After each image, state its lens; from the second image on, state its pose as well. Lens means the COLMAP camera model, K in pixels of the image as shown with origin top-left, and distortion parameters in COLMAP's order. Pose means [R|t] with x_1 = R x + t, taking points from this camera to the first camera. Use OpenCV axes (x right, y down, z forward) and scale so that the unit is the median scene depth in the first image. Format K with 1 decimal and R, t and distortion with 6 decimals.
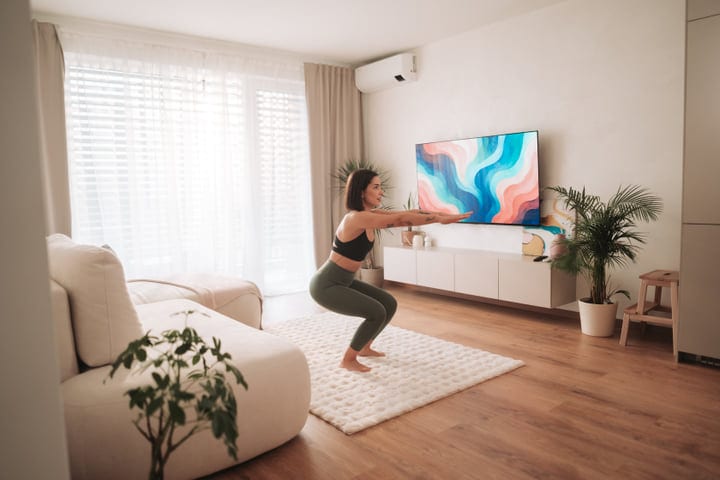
lens RADIAL K [[515.1, 0, 360.5], [0, 515.1, 237.1], [0, 0, 1]] dist [-0.057017, 0.023755]
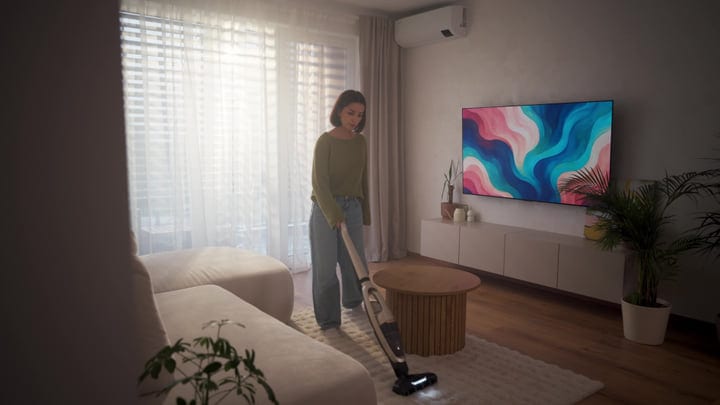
lens RADIAL K [[534.8, 0, 363.4], [0, 534.8, 199.3], [0, 0, 1]] dist [0.000347, 0.000844]
pose [[0.999328, 0.036471, -0.003701, -0.067280], [-0.036402, 0.999190, 0.017129, -0.036313], [0.004322, -0.016983, 0.999846, 0.070304]]
